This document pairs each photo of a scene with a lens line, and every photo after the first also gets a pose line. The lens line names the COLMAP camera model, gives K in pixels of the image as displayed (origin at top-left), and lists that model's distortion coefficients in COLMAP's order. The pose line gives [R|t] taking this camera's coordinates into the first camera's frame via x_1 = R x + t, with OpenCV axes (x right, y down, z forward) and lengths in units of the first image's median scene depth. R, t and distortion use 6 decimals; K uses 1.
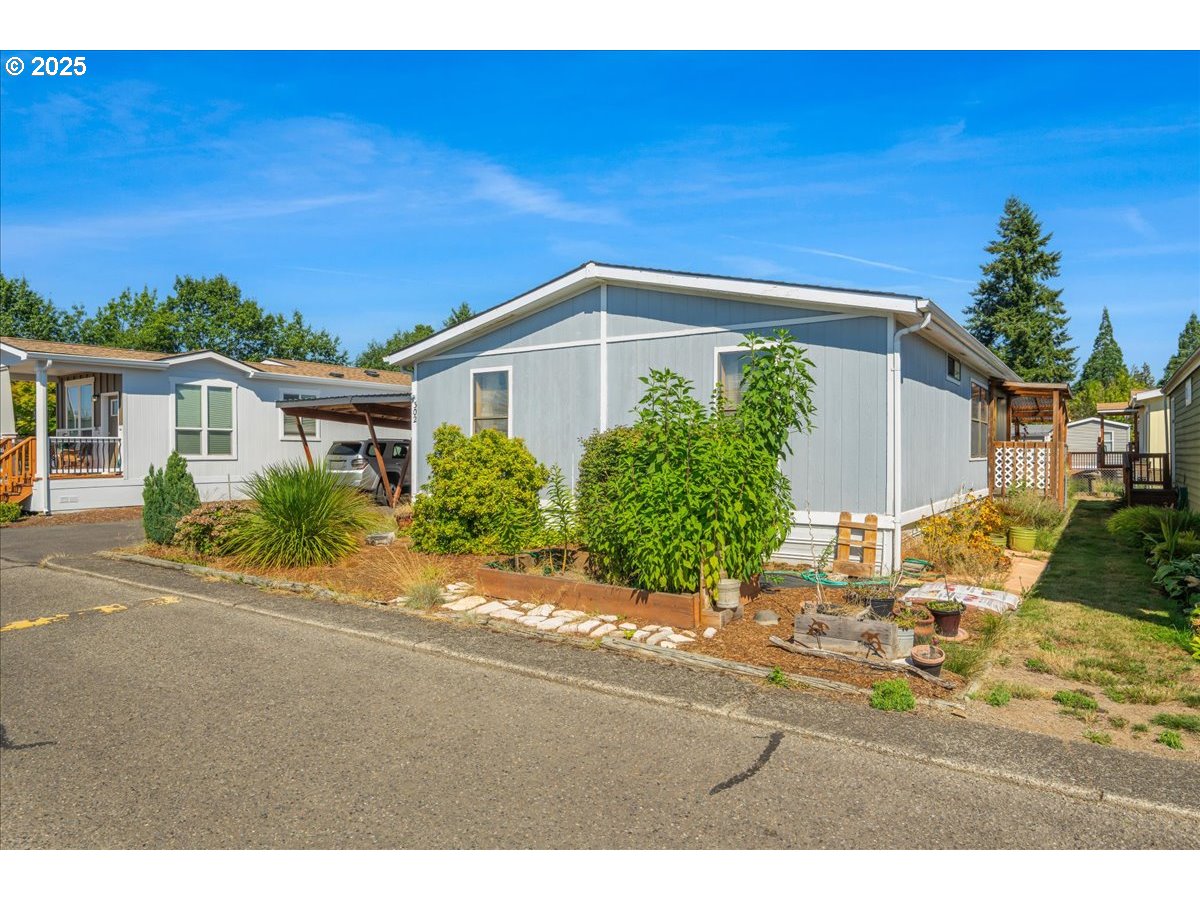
lens RADIAL K [[744.6, 0, 600.0], [0, 744.6, 450.0], [0, 0, 1]] dist [-0.011626, -0.002288]
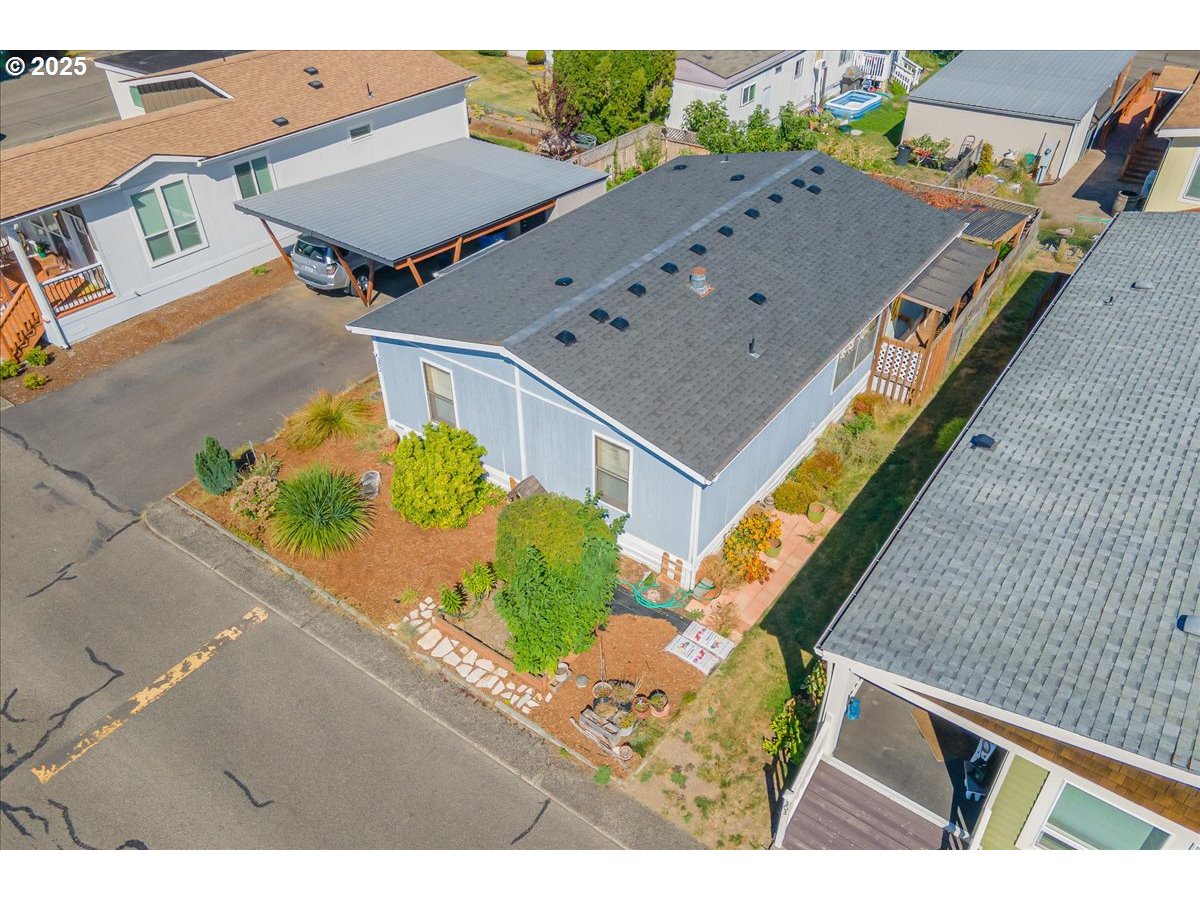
lens RADIAL K [[886.6, 0, 616.3], [0, 886.6, 444.5], [0, 0, 1]] dist [0.043114, 0.005363]
pose [[0.999760, 0.015767, -0.015239, 0.212534], [-0.003486, 0.800436, 0.599408, -1.052019], [0.021649, -0.599211, 0.800298, -0.319584]]
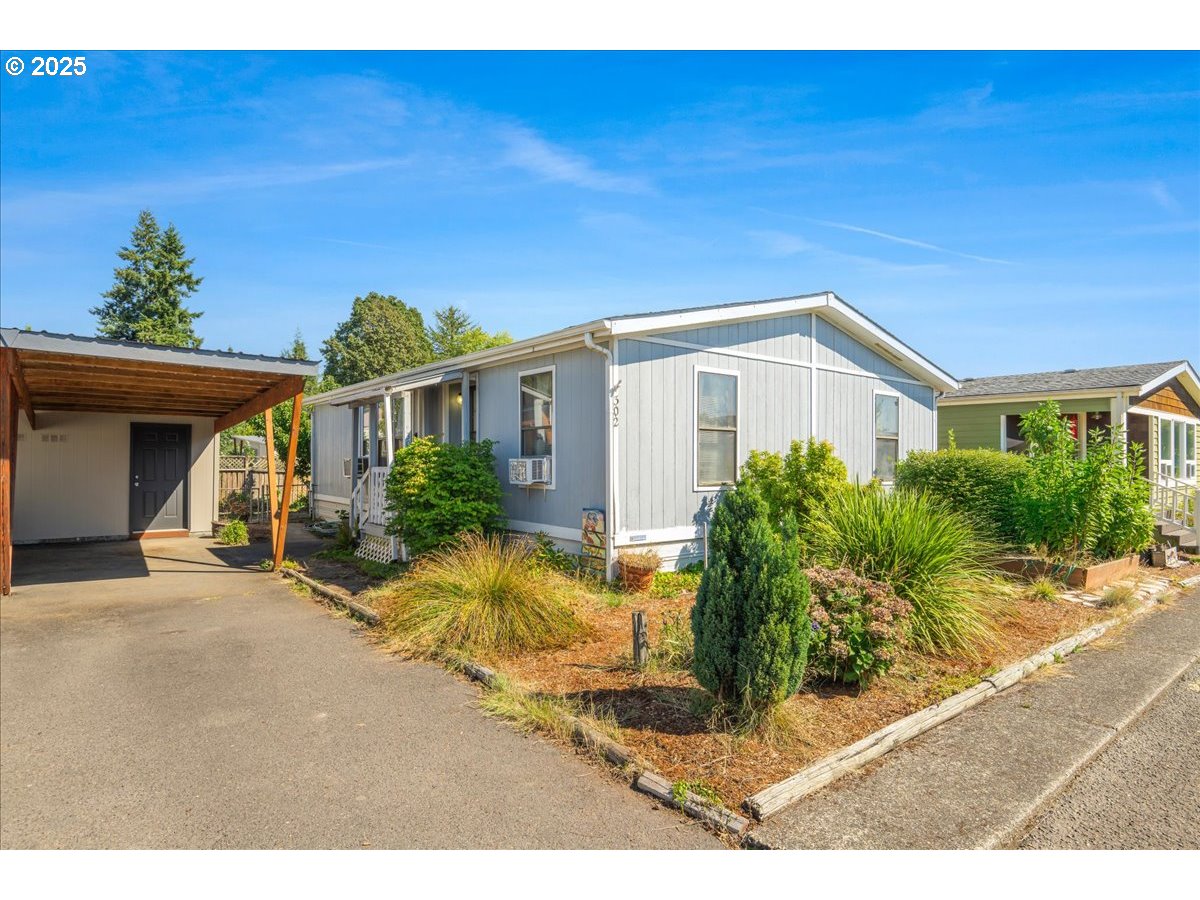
lens RADIAL K [[662.8, 0, 607.5], [0, 662.8, 450.5], [0, 0, 1]] dist [0.000080, -0.025076]
pose [[0.291926, 0.016632, 0.956296, -1.038525], [-0.008465, 0.999855, -0.014805, -0.008432], [-0.956404, -0.003773, 0.292024, 1.052542]]
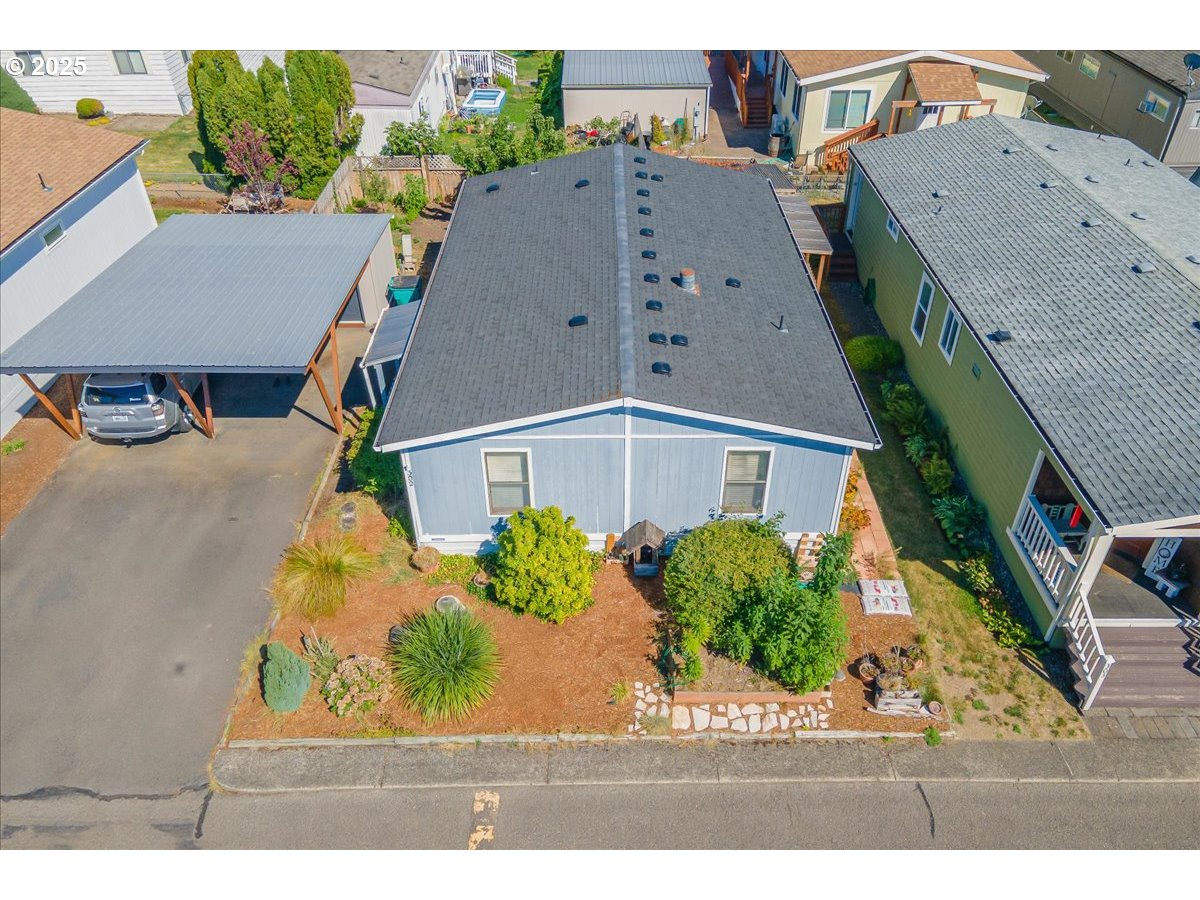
lens RADIAL K [[886.6, 0, 616.3], [0, 886.6, 444.5], [0, 0, 1]] dist [0.043114, 0.005363]
pose [[0.818159, -0.340411, 0.463396, -0.727731], [-0.005455, 0.801286, 0.598256, -1.062313], [-0.574966, -0.491997, 0.653723, 0.047053]]
